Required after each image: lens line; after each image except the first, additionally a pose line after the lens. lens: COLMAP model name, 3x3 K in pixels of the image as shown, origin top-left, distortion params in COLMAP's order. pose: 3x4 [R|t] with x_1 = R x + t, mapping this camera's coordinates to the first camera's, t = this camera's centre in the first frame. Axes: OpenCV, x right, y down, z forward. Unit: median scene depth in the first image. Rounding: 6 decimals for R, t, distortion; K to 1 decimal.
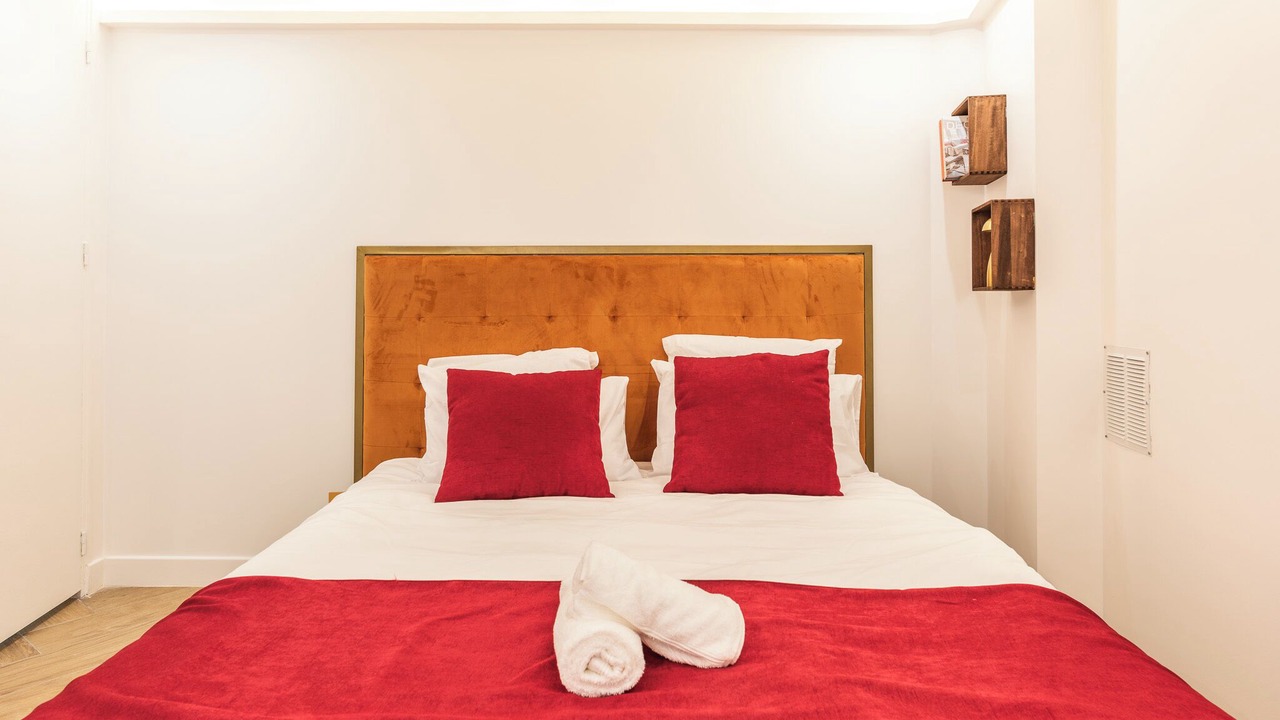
lens RADIAL K [[782.0, 0, 614.2], [0, 782.0, 285.9], [0, 0, 1]] dist [-0.008075, -0.000973]
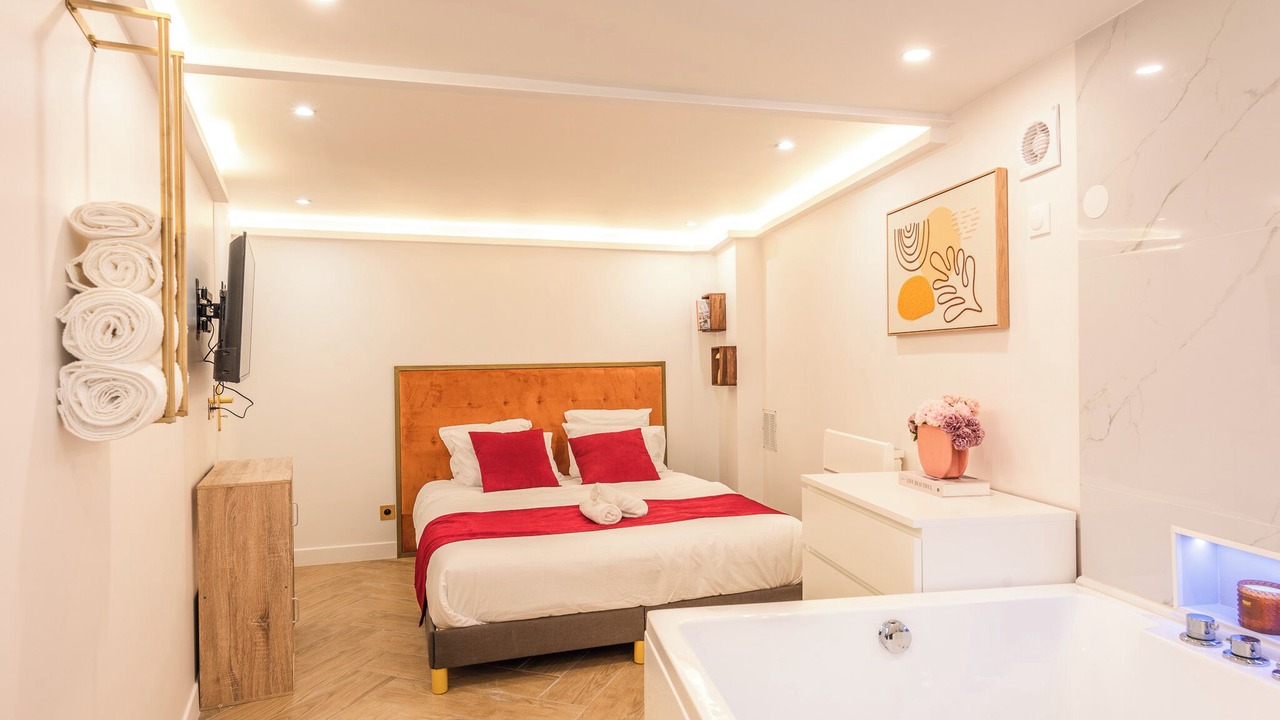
lens RADIAL K [[782.0, 0, 641.2], [0, 782.0, 362.5], [0, 0, 1]] dist [-0.008075, -0.000973]
pose [[0.940982, -0.014354, 0.338151, -0.408866], [0.010236, 0.999850, 0.013957, -0.079612], [-0.338300, -0.009672, 0.940988, -0.869139]]
